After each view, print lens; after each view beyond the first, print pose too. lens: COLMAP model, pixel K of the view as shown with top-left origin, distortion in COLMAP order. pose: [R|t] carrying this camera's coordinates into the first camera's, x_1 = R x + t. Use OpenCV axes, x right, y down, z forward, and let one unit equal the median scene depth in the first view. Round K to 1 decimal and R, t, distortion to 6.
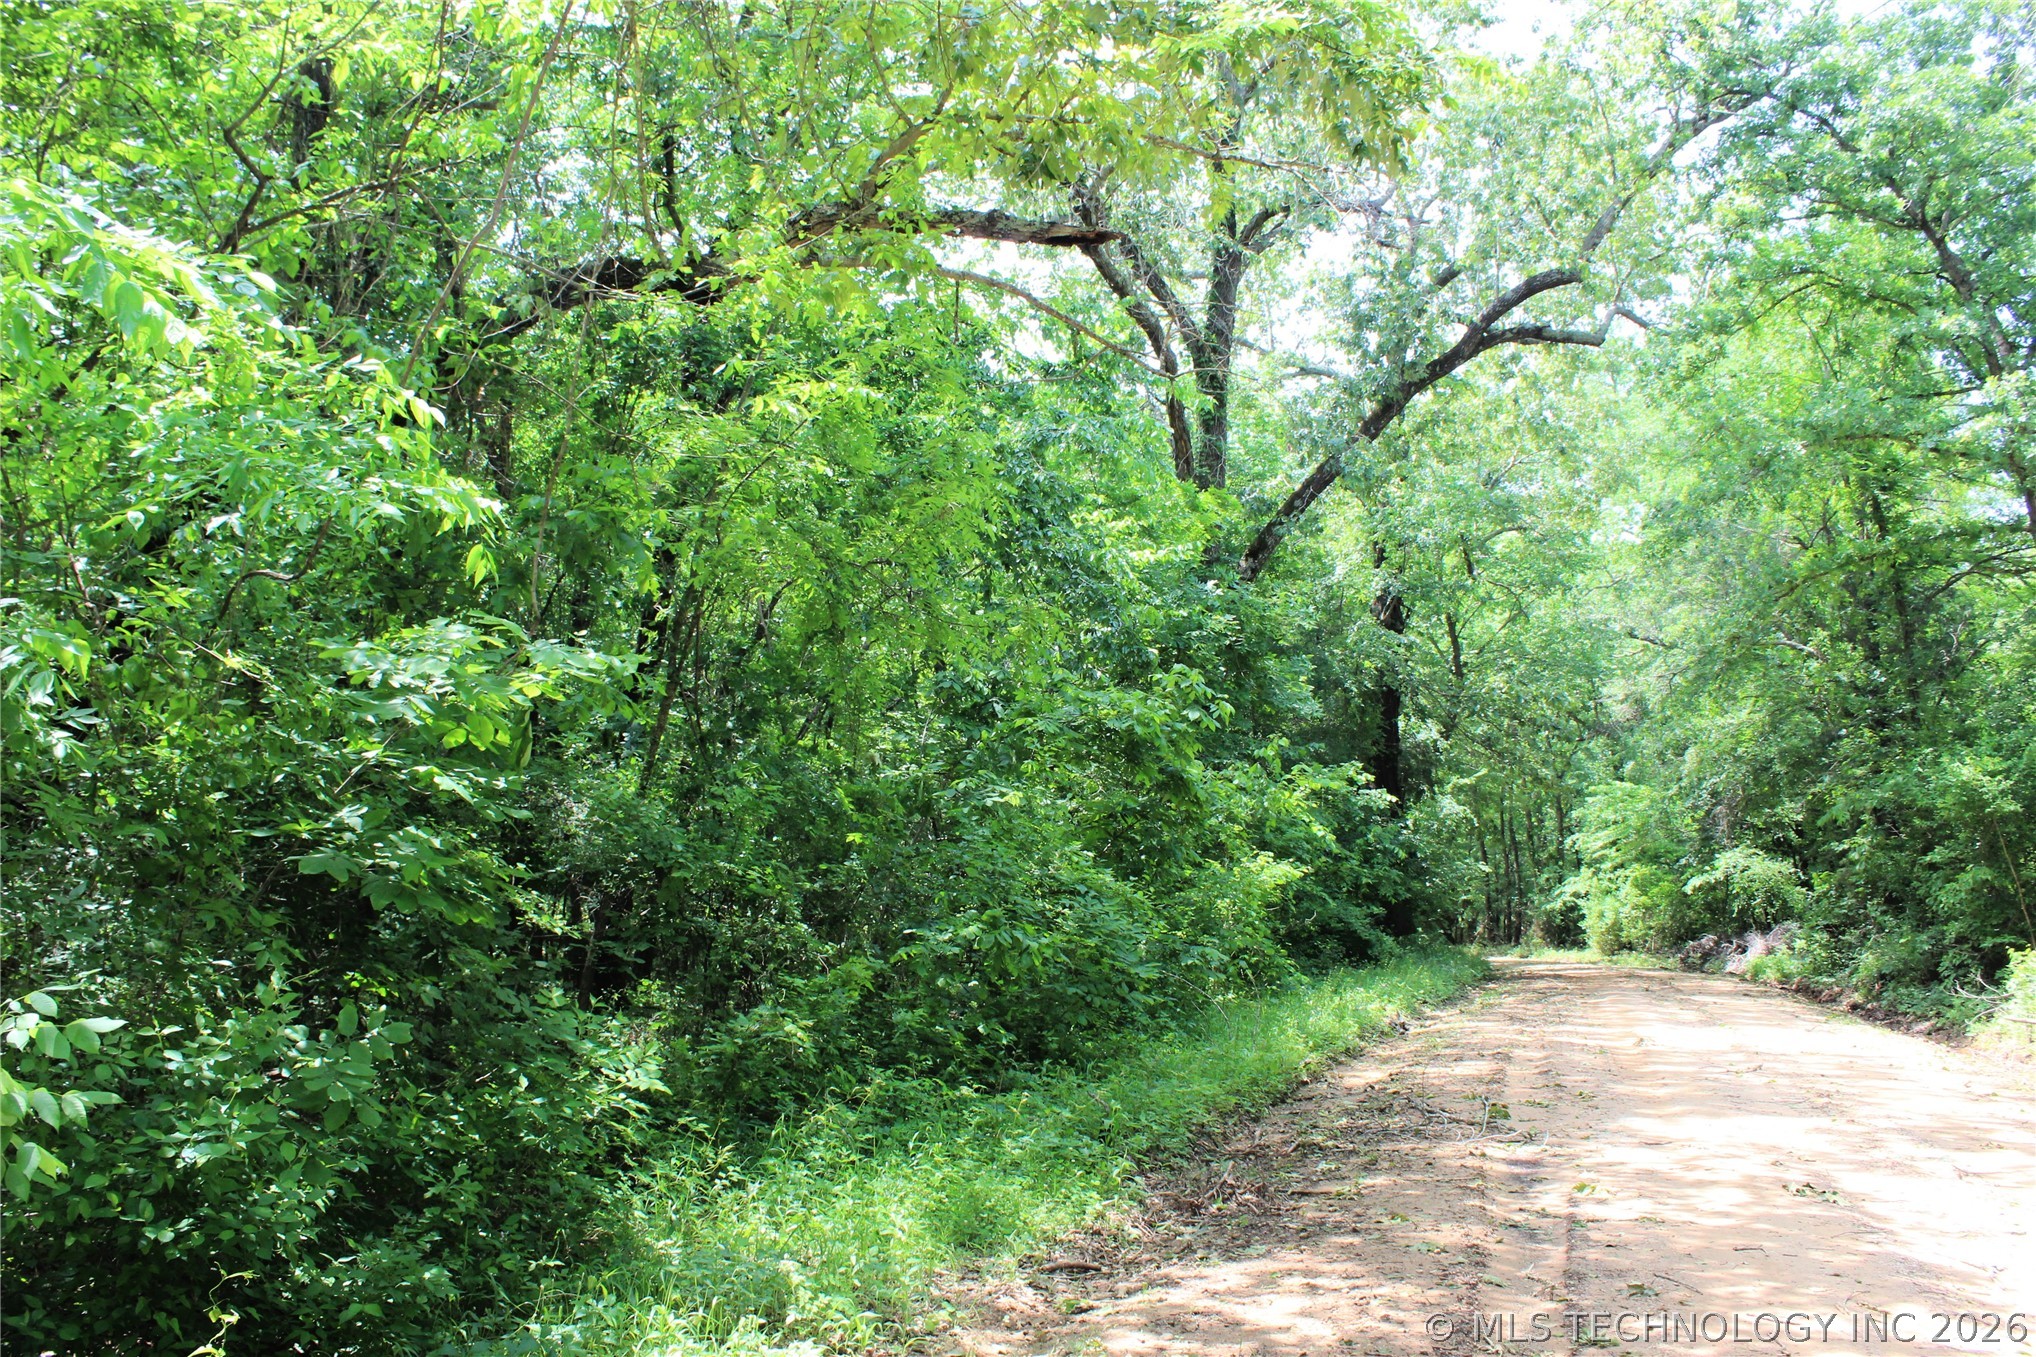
lens RADIAL K [[1051.6, 0, 1018.0], [0, 1051.6, 678.5], [0, 0, 1]] dist [-0.068302, 0.024525]
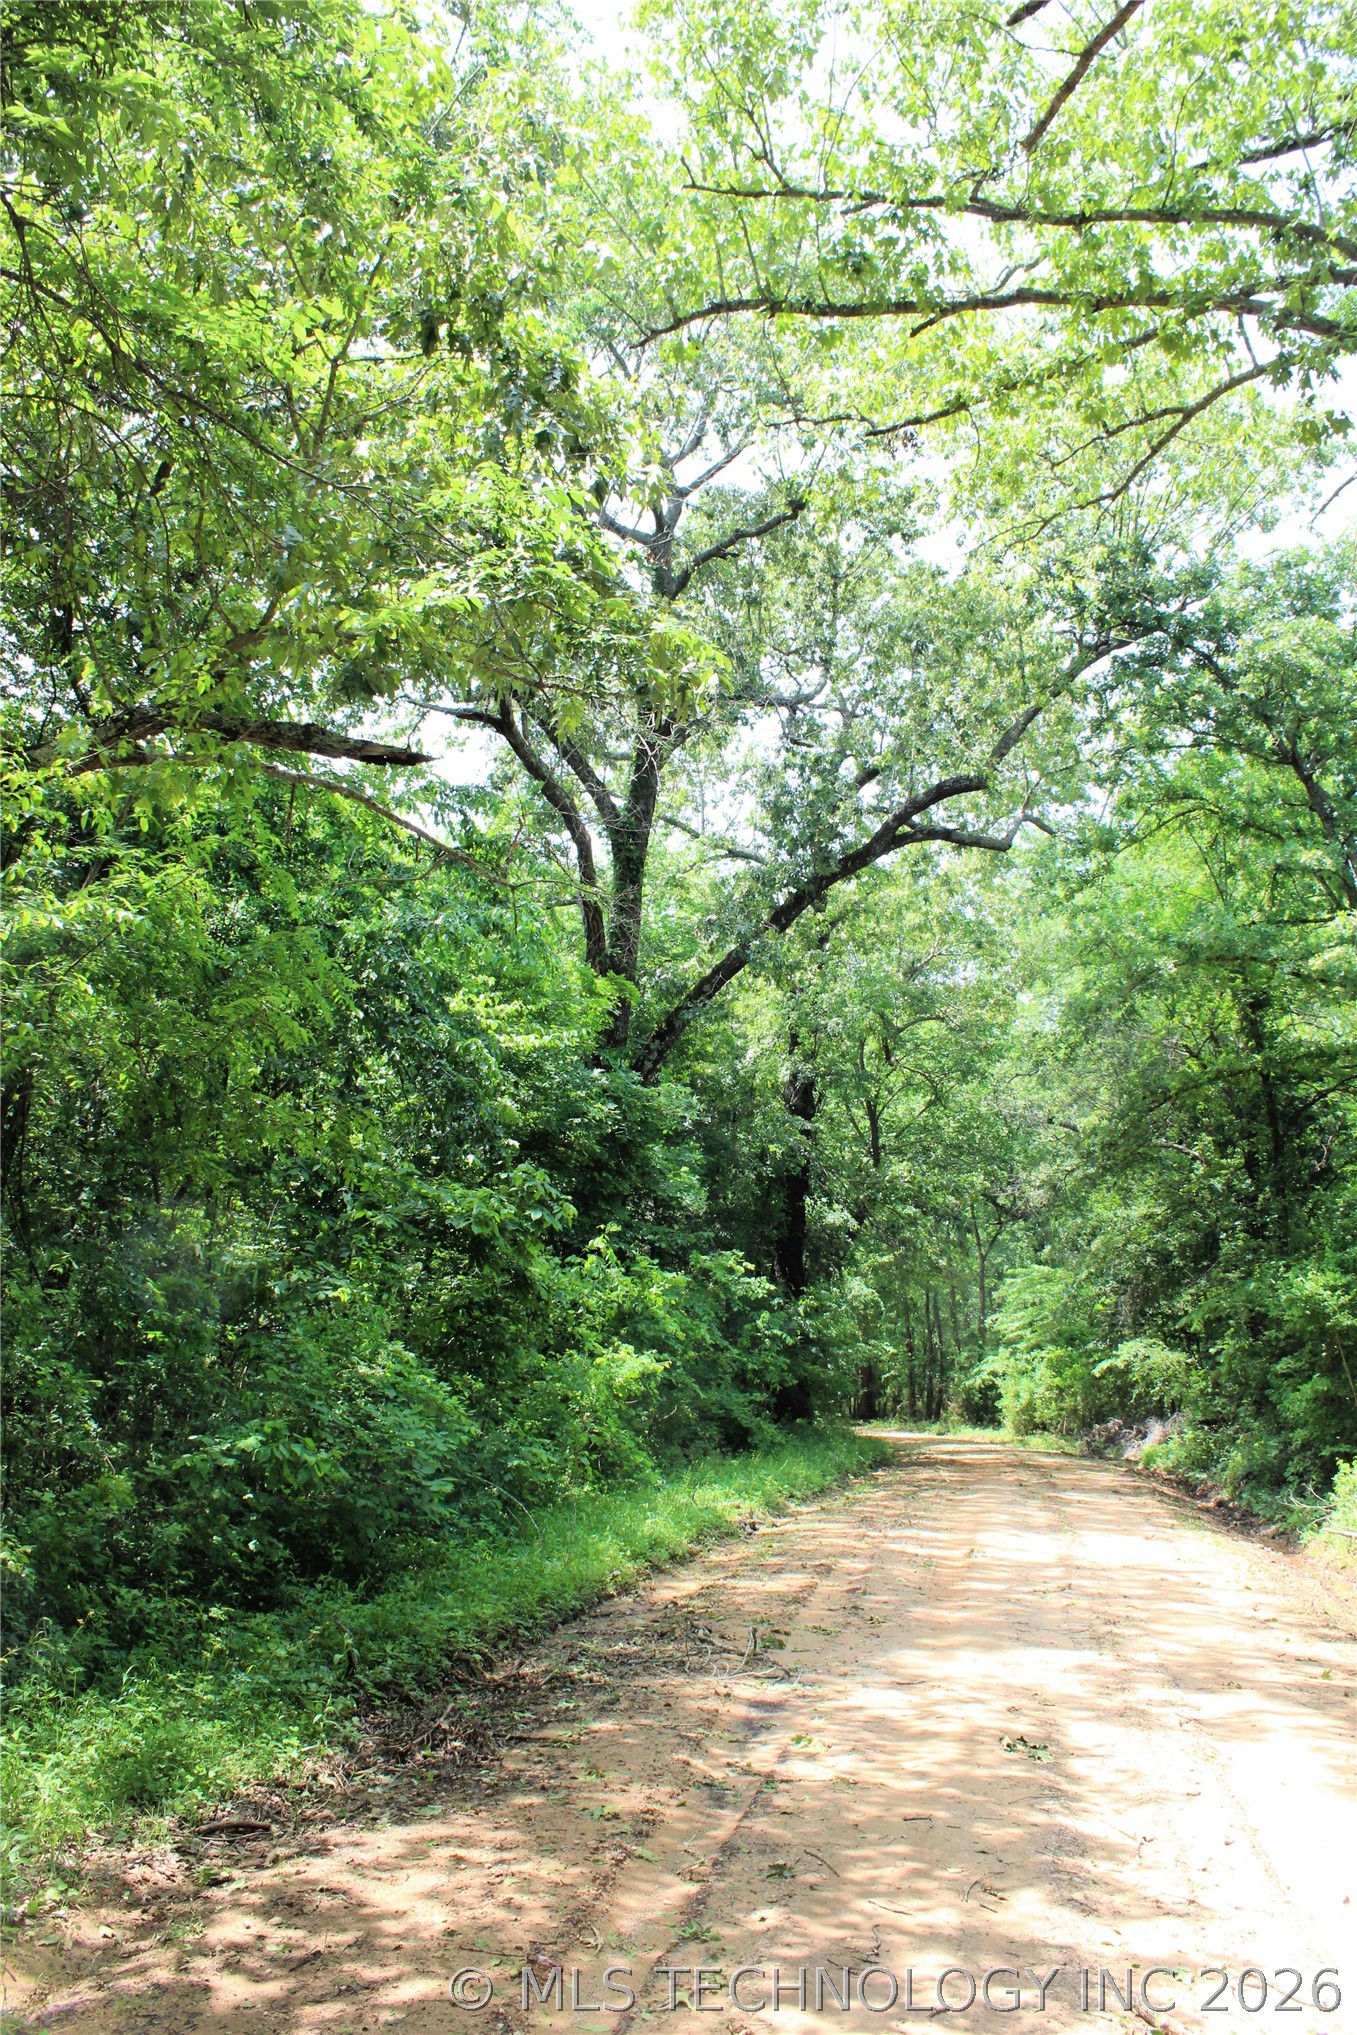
lens RADIAL K [[1051.1, 0, 678.0], [0, 1051.1, 1038.8], [0, 0, 1]] dist [-0.068302, 0.024525]
pose [[0.995758, 0.049485, 0.077565, 0.180097], [-0.045953, 0.997852, -0.046680, -0.076964], [-0.079708, 0.042918, 0.995894, -0.013009]]
